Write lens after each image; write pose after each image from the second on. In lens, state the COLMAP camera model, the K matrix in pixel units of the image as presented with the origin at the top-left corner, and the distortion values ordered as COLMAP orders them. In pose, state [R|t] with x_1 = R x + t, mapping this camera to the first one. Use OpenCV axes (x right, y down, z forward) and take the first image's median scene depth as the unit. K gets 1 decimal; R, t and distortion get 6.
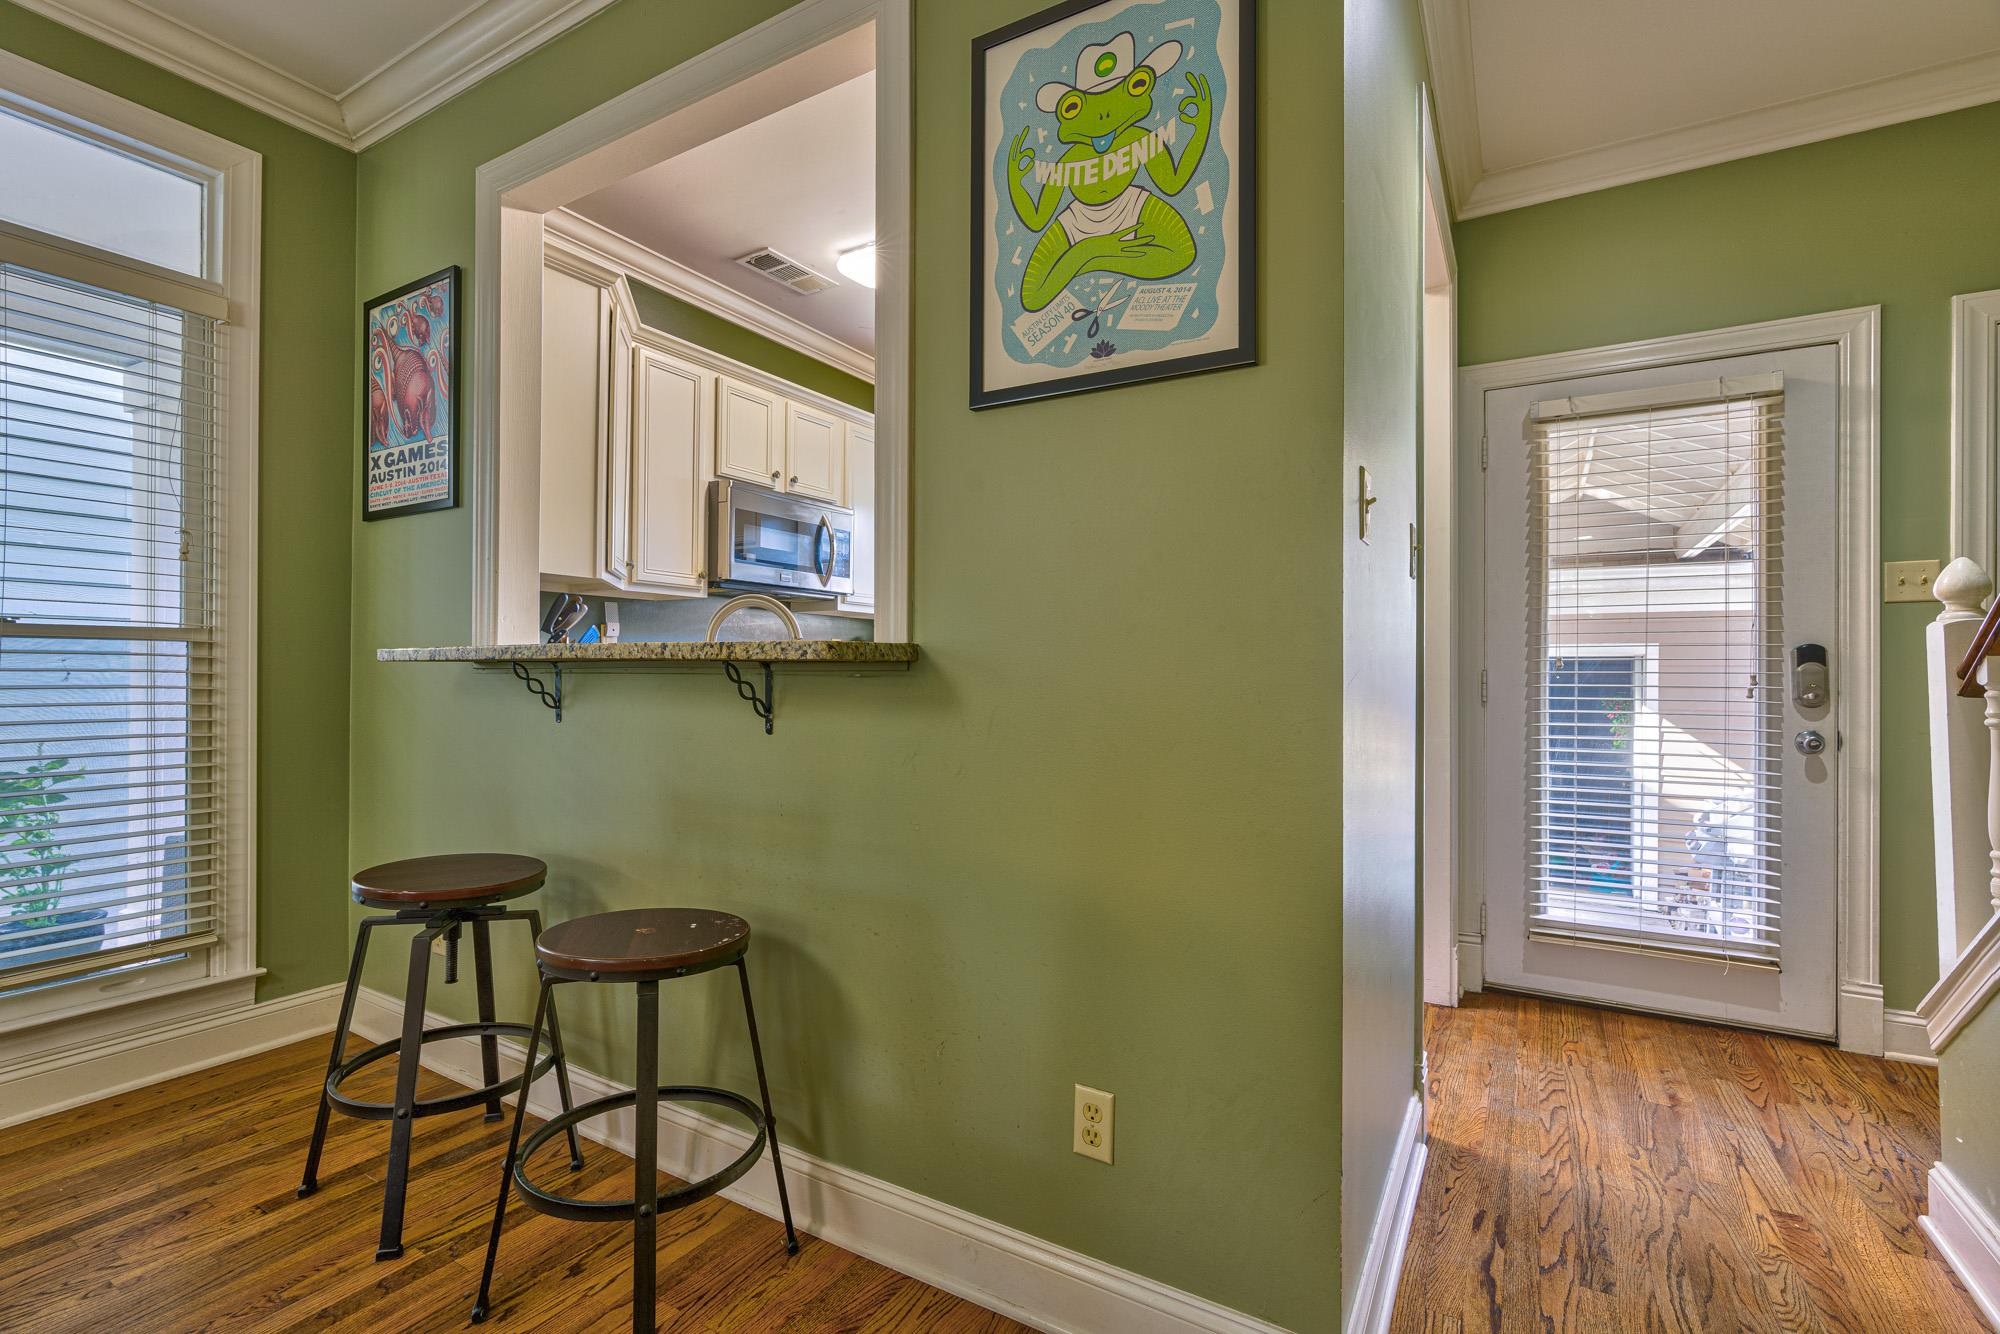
lens RADIAL K [[915.3, 0, 1000.0], [0, 915.3, 667.0], [0, 0, 1]] dist [-0.002000, 0.001017]
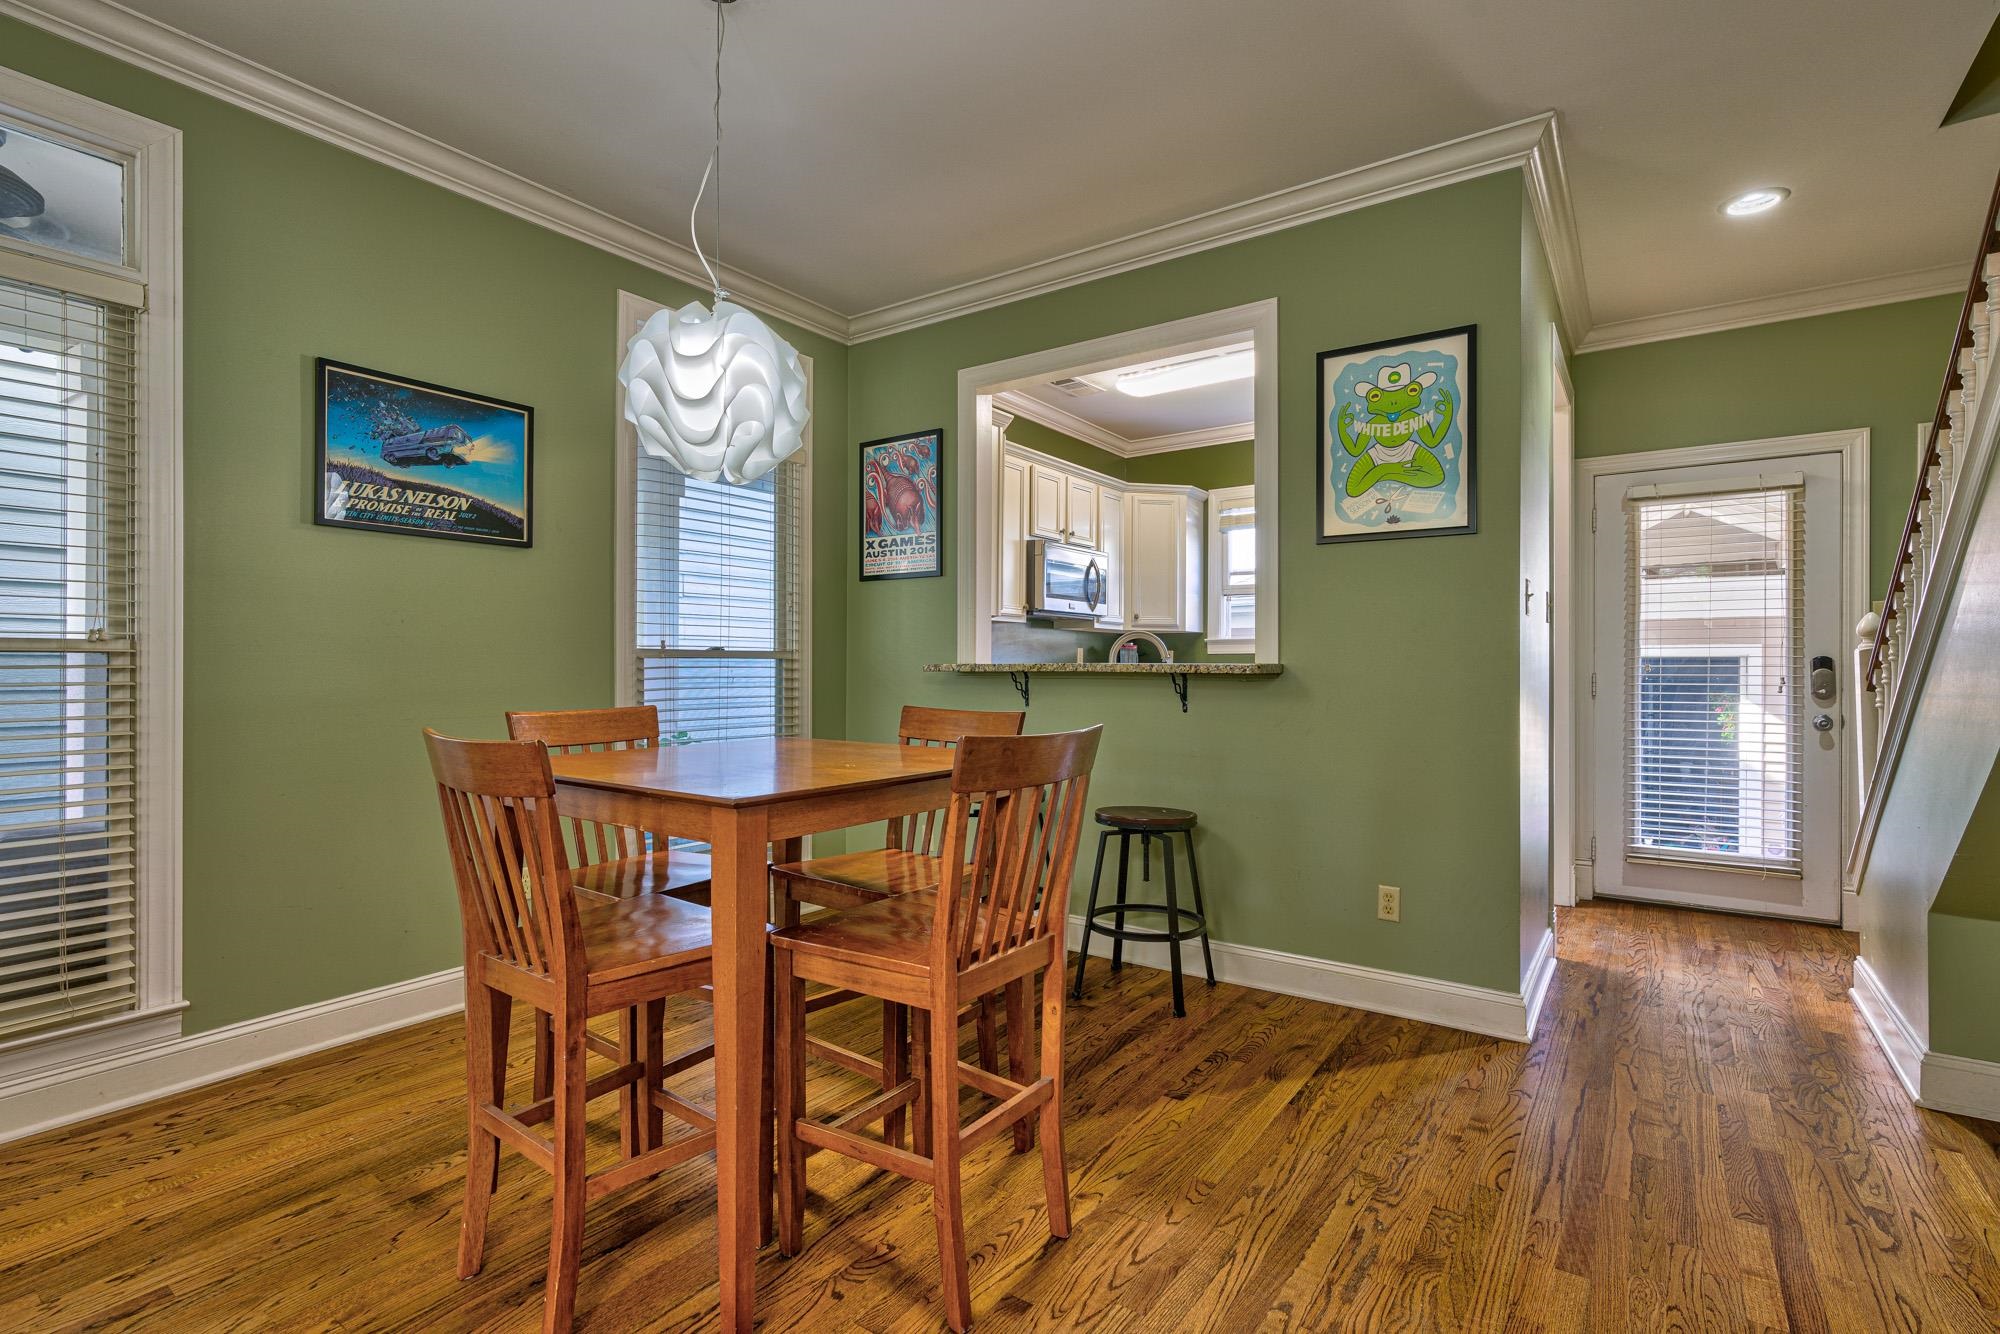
lens RADIAL K [[923.5, 0, 1040.2], [0, 923.5, 666.1], [0, 0, 1]] dist [0.003001, 0.000650]
pose [[0.998259, -0.002484, -0.058936, -0.305083], [0.002684, 0.999991, 0.003308, -0.018390], [0.058927, -0.003461, 0.998256, -0.604224]]
